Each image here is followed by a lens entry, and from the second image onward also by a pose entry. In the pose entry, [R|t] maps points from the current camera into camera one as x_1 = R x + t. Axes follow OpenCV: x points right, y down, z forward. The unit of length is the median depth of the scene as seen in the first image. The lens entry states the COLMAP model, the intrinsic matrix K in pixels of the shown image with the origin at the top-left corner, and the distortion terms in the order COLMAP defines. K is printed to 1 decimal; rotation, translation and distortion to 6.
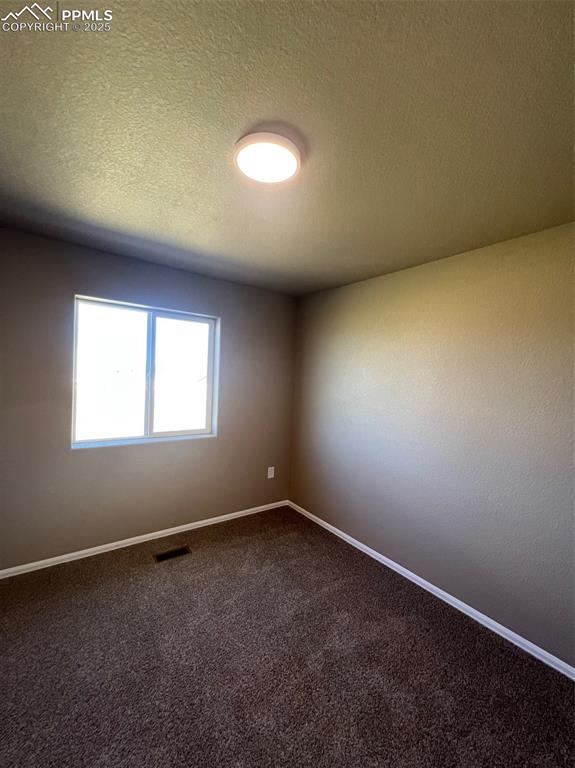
lens RADIAL K [[308.8, 0, 289.6], [0, 308.8, 385.3], [0, 0, 1]] dist [0.001078, 0.000361]
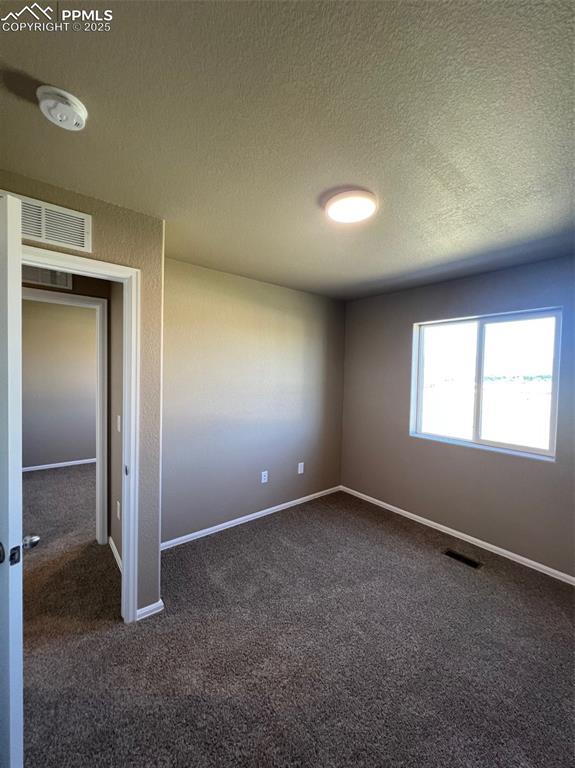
lens RADIAL K [[308.8, 0, 289.6], [0, 308.8, 385.3], [0, 0, 1]] dist [0.001078, 0.000361]
pose [[0.046518, -0.001083, -0.998917, 0.569225], [-0.041253, 0.999144, -0.003004, 0.006938], [0.998065, 0.041348, 0.046434, 0.346252]]
